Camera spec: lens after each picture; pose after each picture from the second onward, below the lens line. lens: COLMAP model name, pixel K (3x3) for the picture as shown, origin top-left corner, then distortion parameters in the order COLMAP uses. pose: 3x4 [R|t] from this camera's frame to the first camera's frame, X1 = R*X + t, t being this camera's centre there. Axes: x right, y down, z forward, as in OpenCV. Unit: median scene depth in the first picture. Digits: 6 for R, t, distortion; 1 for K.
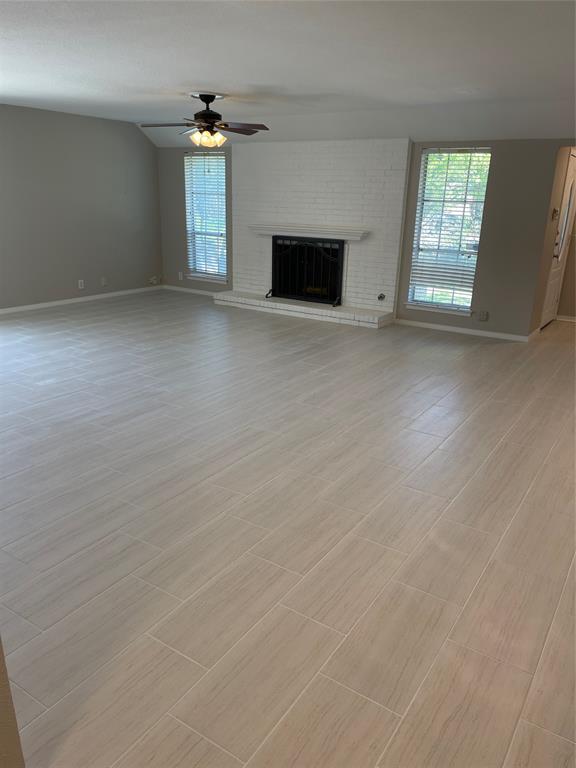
lens RADIAL K [[574.9, 0, 283.5], [0, 574.9, 396.0], [0, 0, 1]] dist [0.005501, -0.003718]
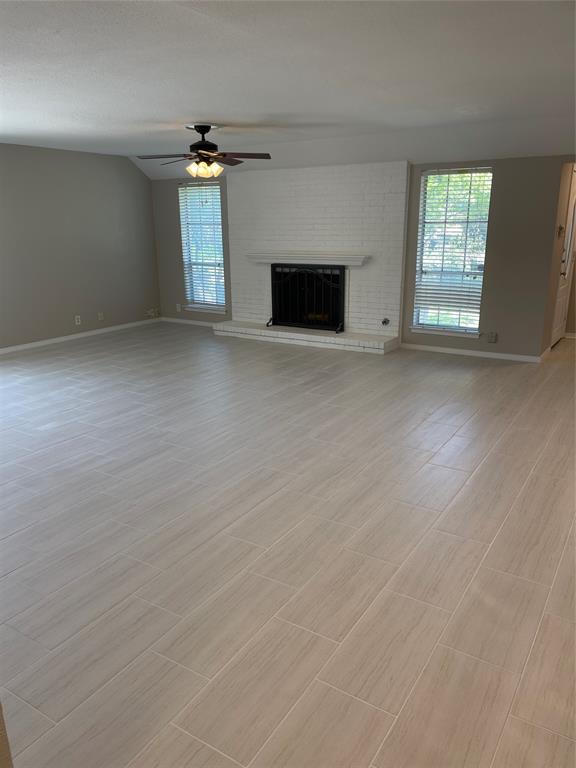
lens RADIAL K [[574.4, 0, 278.8], [0, 574.4, 399.1], [0, 0, 1]] dist [0.005027, 0.001413]
pose [[0.999229, -0.039249, -0.001109, -0.016287], [0.039188, 0.998638, -0.034451, -0.015389], [0.002460, 0.034381, 0.999406, 0.030123]]
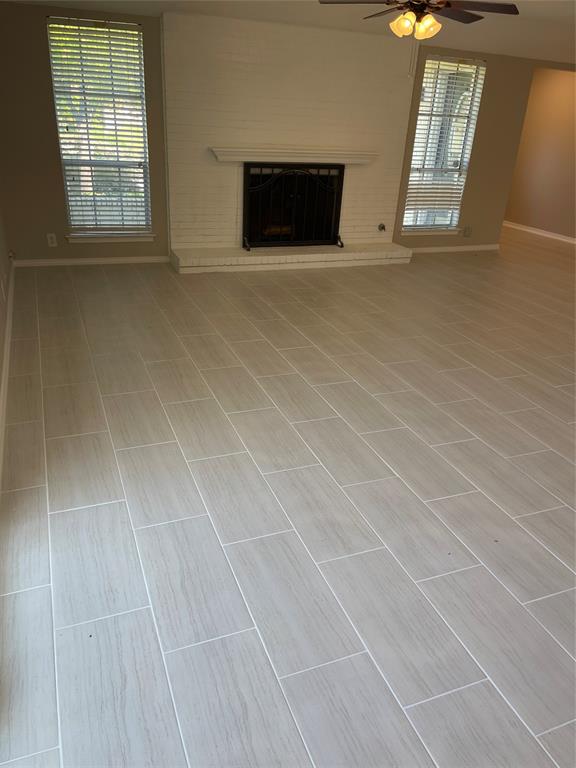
lens RADIAL K [[581.0, 0, 286.2], [0, 581.0, 391.0], [0, 0, 1]] dist [0.028594, -0.009280]
pose [[0.571321, -0.354528, 0.740204, -0.732456], [0.232598, 0.934854, 0.268229, -0.228689], [-0.787077, 0.018925, 0.616564, 0.603250]]
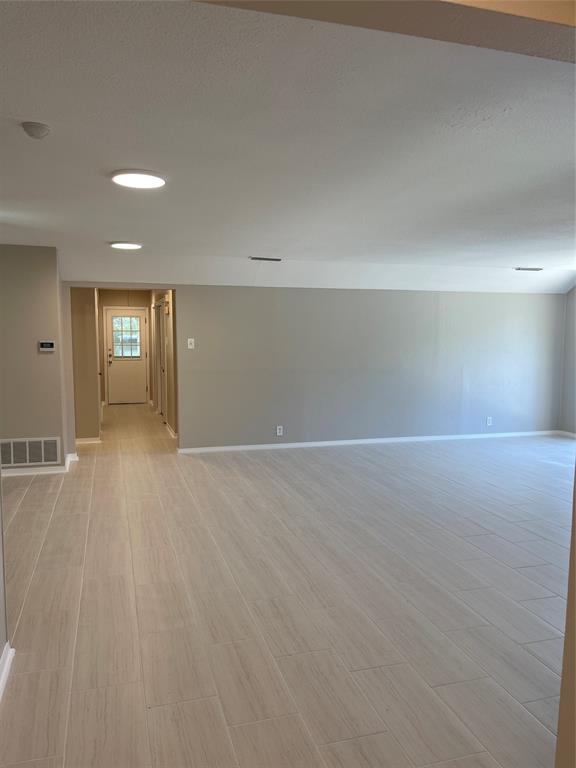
lens RADIAL K [[580.8, 0, 283.3], [0, 580.8, 387.4], [0, 0, 1]] dist [0.061134, -0.073162]
pose [[-0.638622, 0.047706, -0.768041, 0.613999], [-0.272063, 0.919619, 0.283340, -0.323708], [0.719822, 0.389903, -0.574310, 0.946459]]
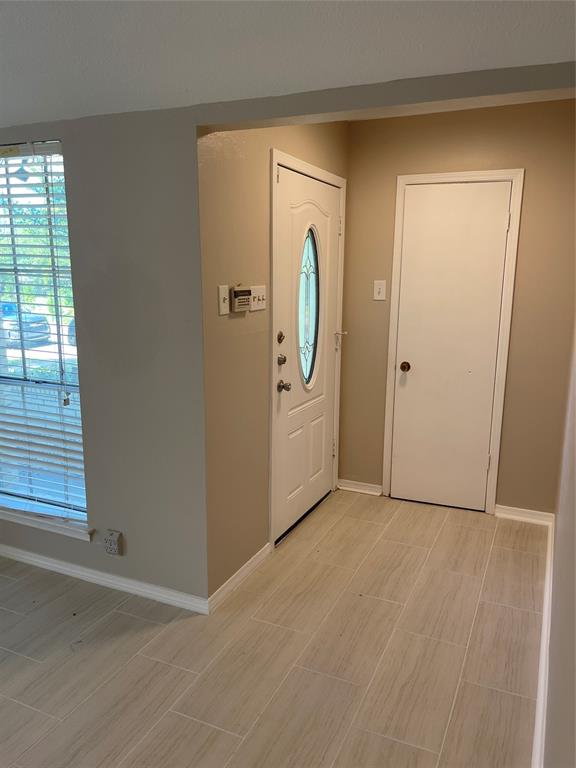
lens RADIAL K [[581.0, 0, 286.2], [0, 581.0, 391.0], [0, 0, 1]] dist [0.028594, -0.009280]
pose [[0.987122, -0.052872, 0.150977, 0.407614], [0.071308, 0.990278, -0.119431, -0.185215], [-0.143195, 0.128659, 0.981296, 0.558293]]
